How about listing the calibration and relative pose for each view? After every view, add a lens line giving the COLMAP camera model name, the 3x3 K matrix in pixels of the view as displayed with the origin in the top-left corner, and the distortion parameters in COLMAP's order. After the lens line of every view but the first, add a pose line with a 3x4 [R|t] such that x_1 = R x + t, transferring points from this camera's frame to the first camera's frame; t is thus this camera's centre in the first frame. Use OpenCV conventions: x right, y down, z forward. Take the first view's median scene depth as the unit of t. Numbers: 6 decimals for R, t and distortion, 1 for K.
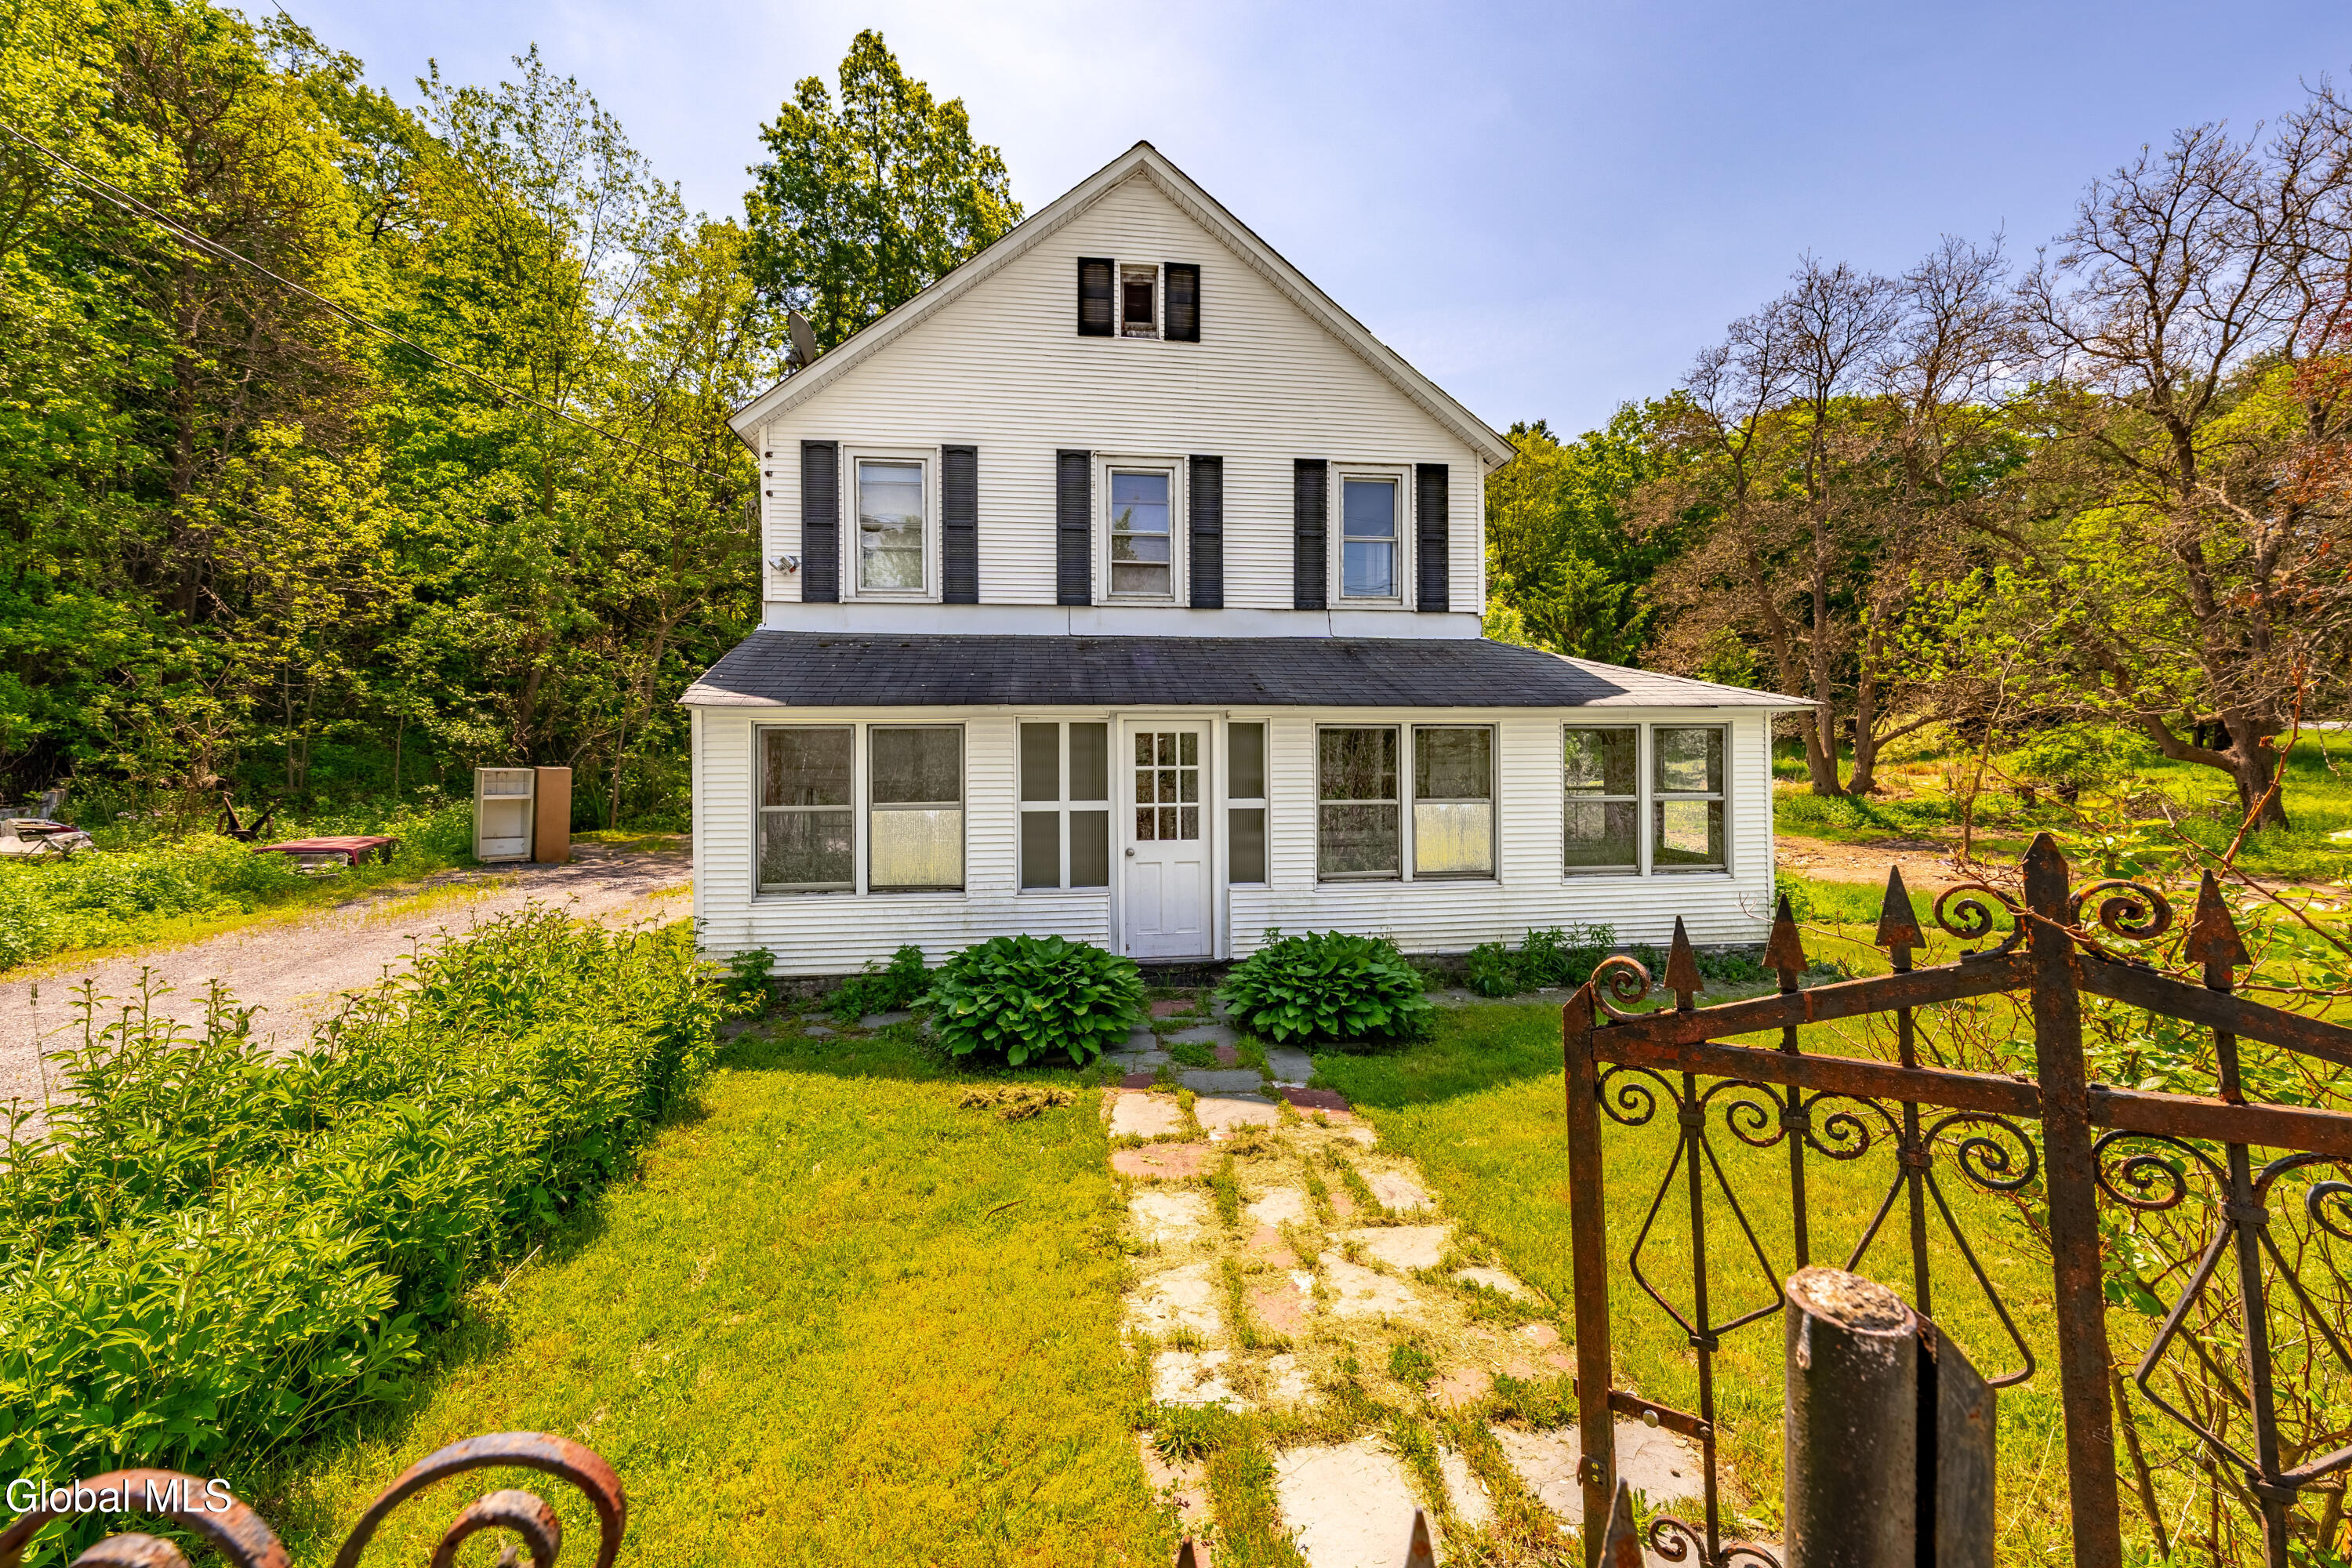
lens RADIAL K [[902.5, 0, 1165.3], [0, 902.5, 758.5], [0, 0, 1]] dist [-0.000968, 0.000283]
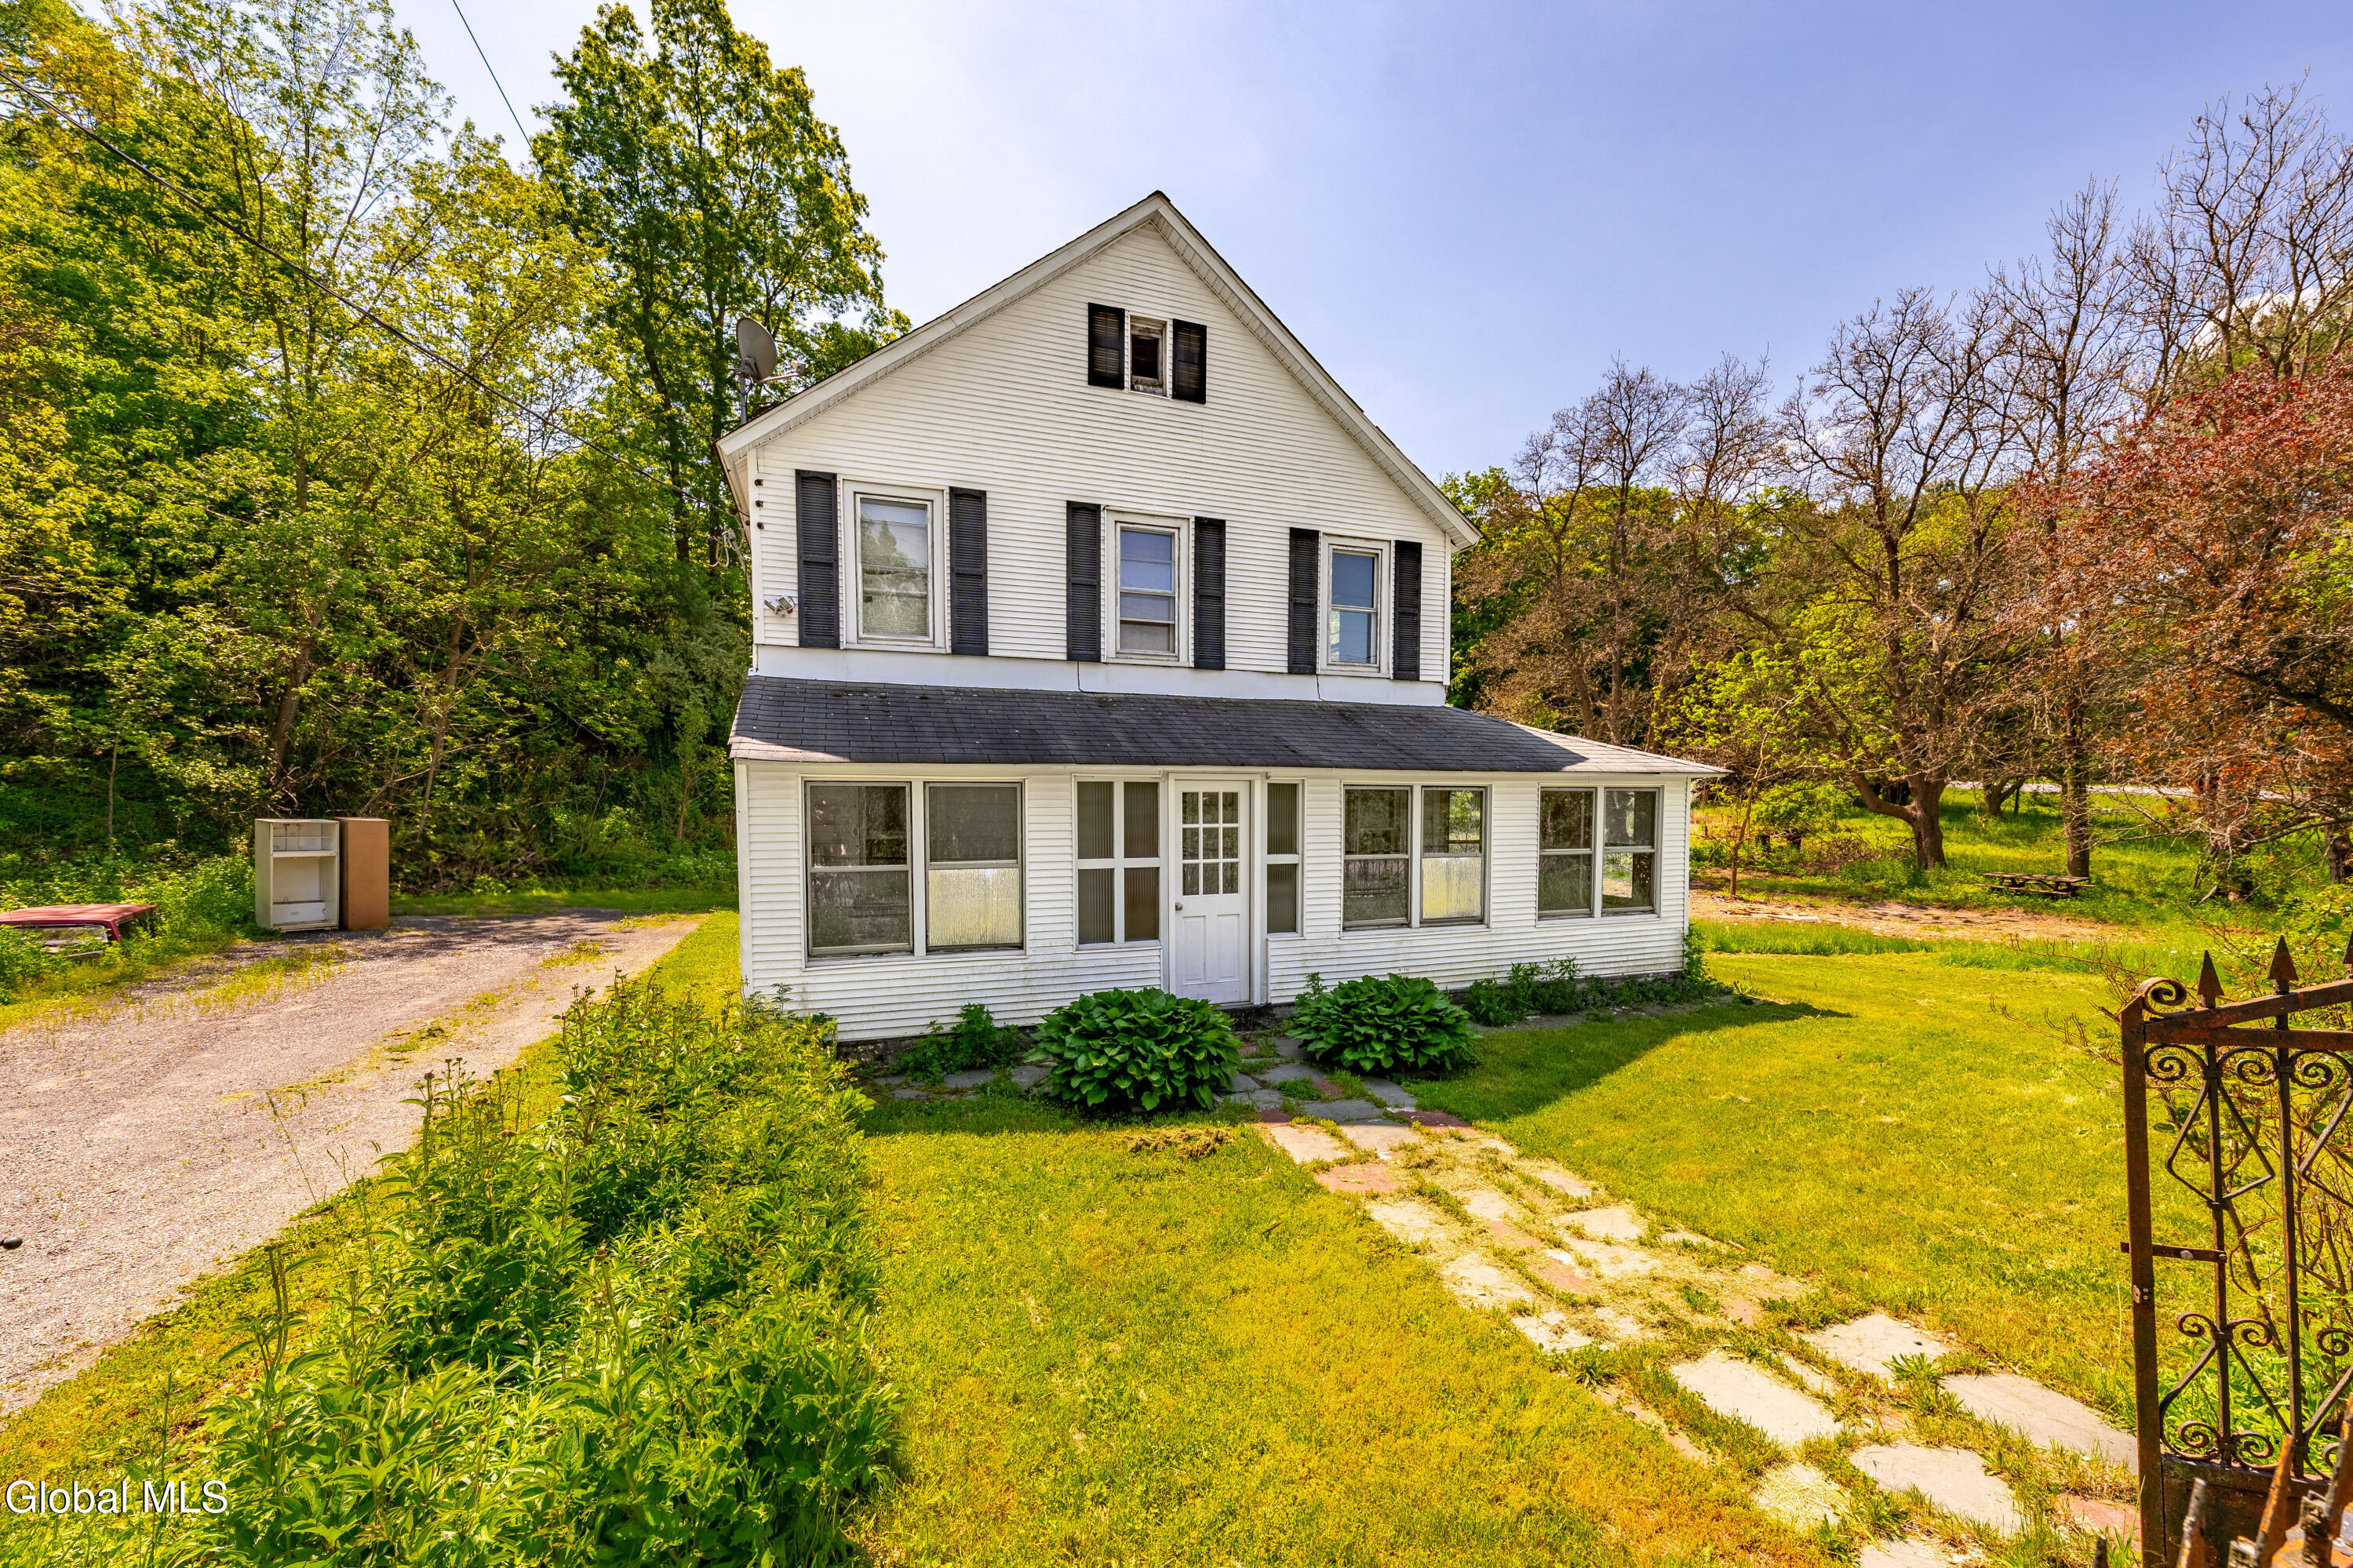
lens RADIAL K [[913.4, 0, 1192.5], [0, 913.4, 855.0], [0, 0, 1]] dist [-0.000417, -0.000143]
pose [[0.973526, -0.007782, 0.228446, -0.217138], [-0.004560, 0.998560, 0.053451, -0.010142], [-0.228533, -0.053078, 0.972088, -0.021845]]
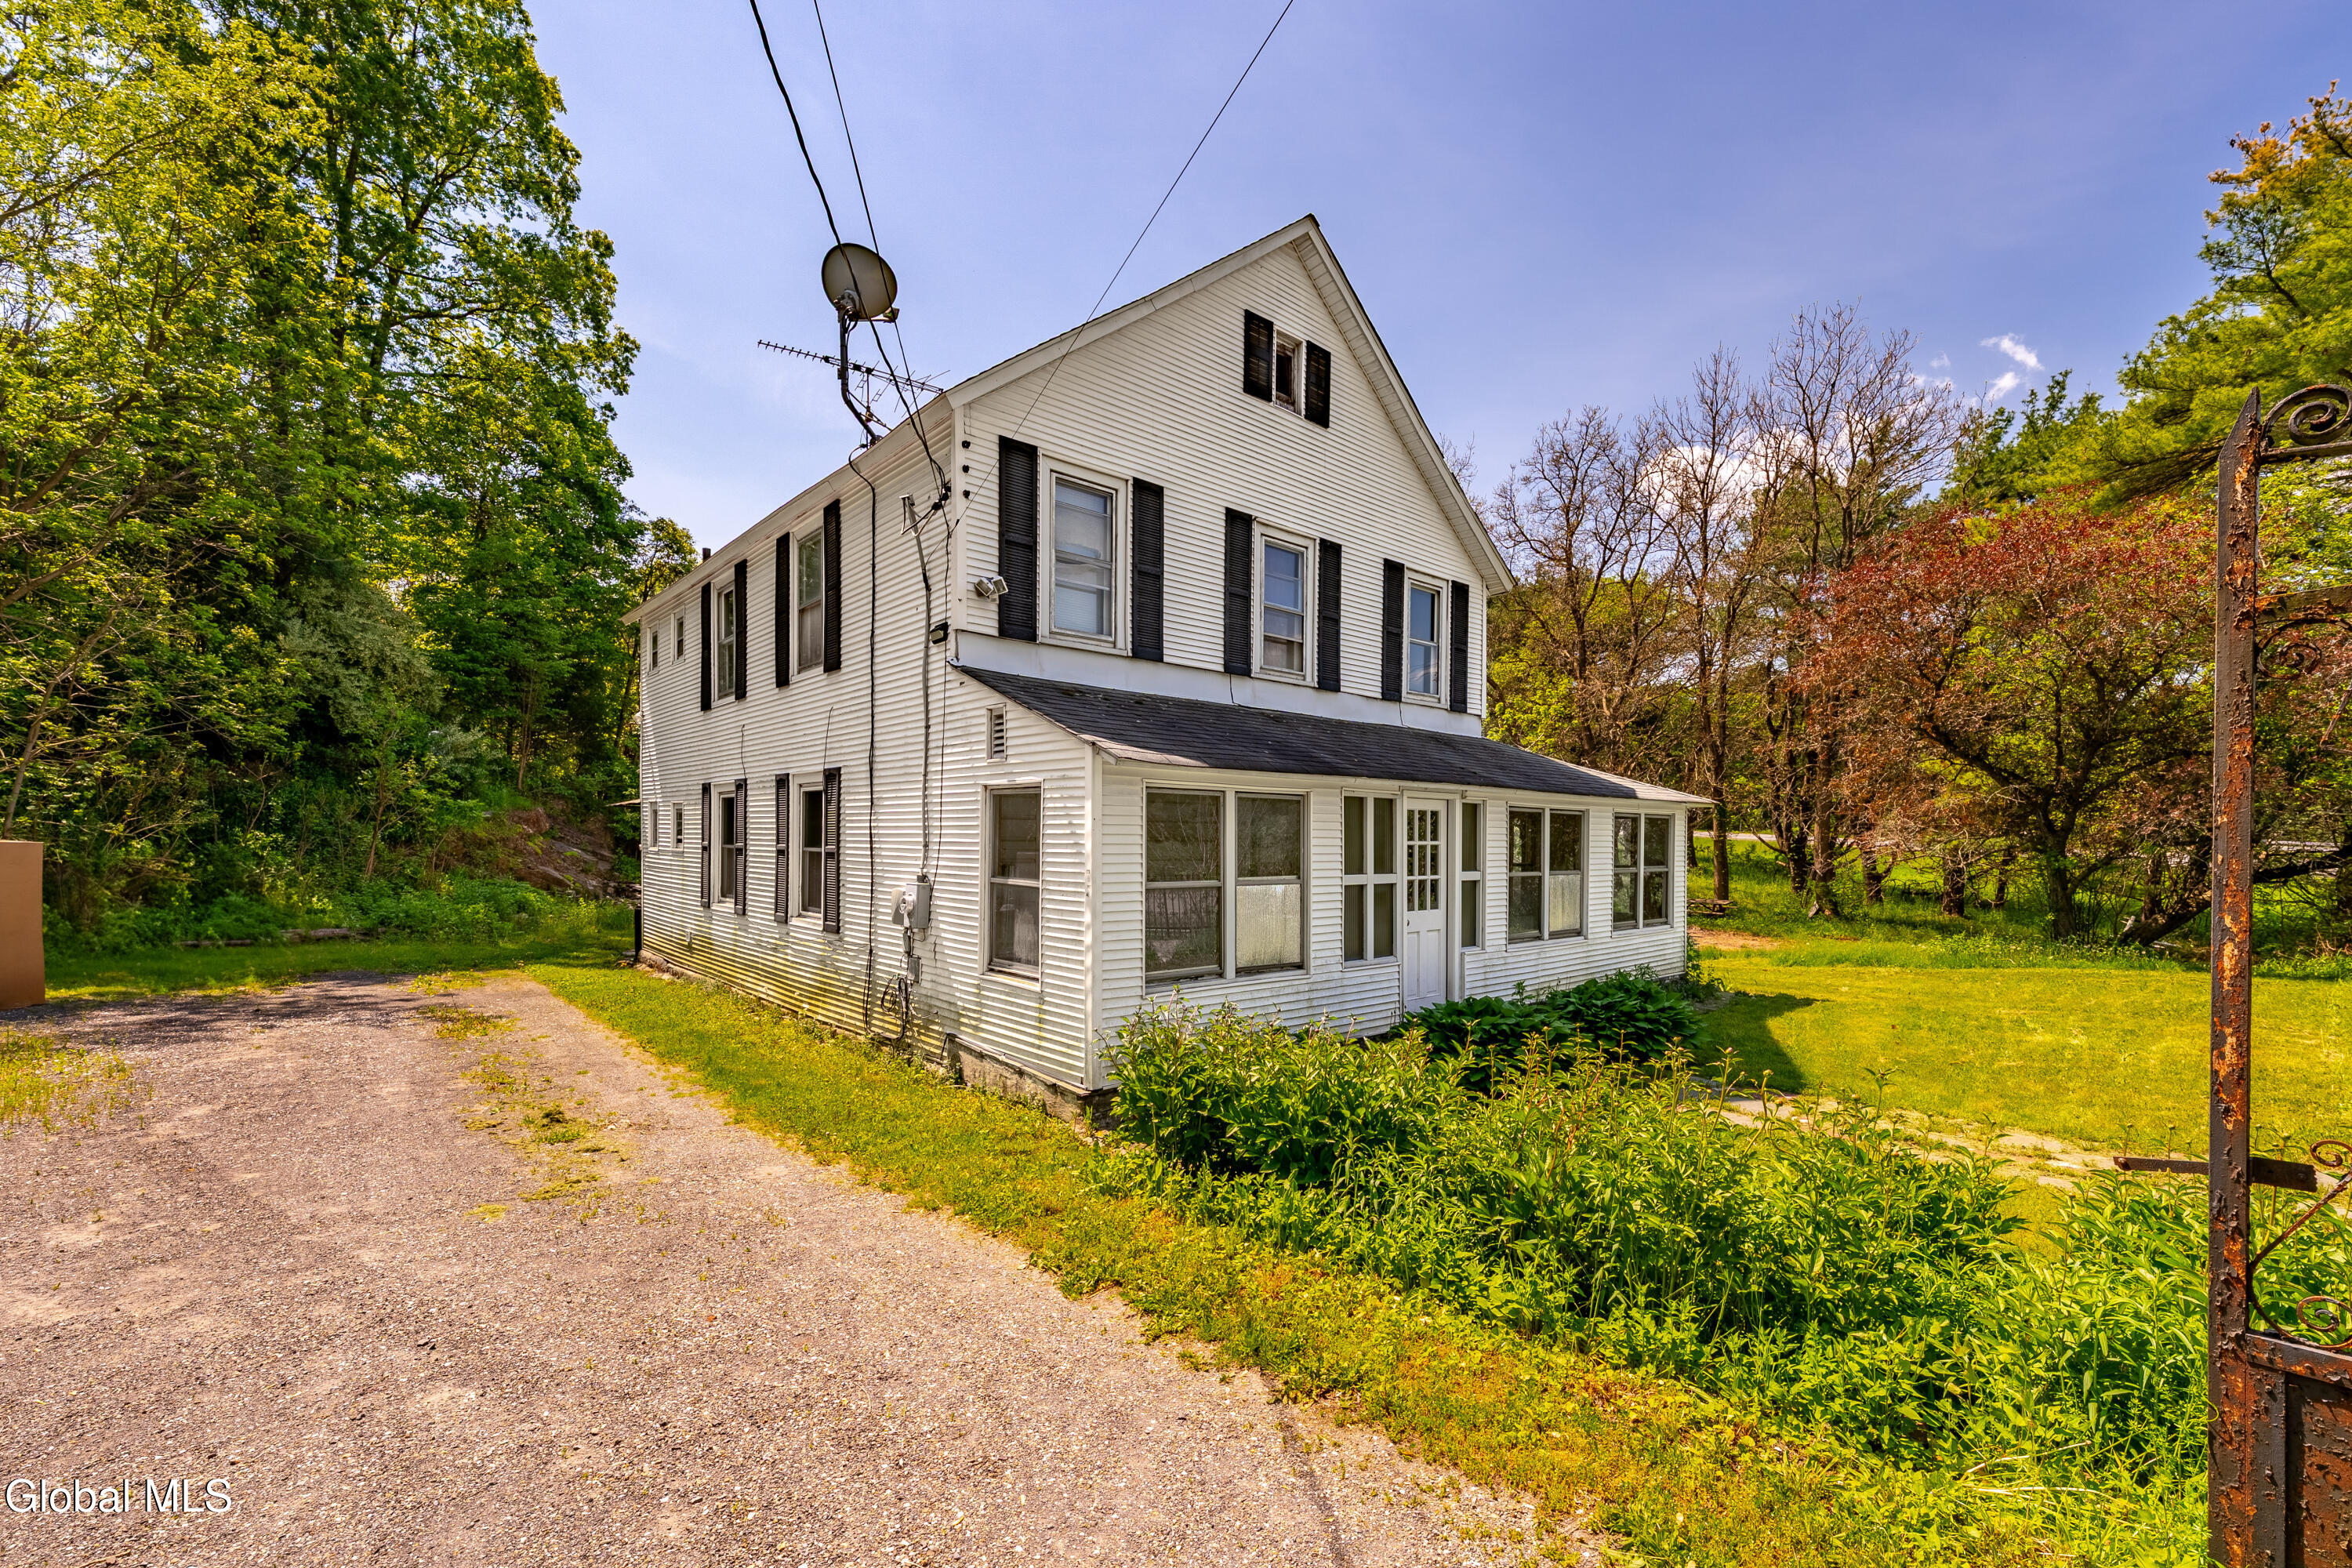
lens RADIAL K [[982.5, 0, 1179.7], [0, 982.5, 867.2], [0, 0, 1]] dist [0.001381, -0.000019]
pose [[0.828089, -0.004387, 0.560579, -0.739199], [-0.007304, 0.999800, 0.018613, 0.016281], [-0.560549, -0.019508, 0.827892, 0.164618]]
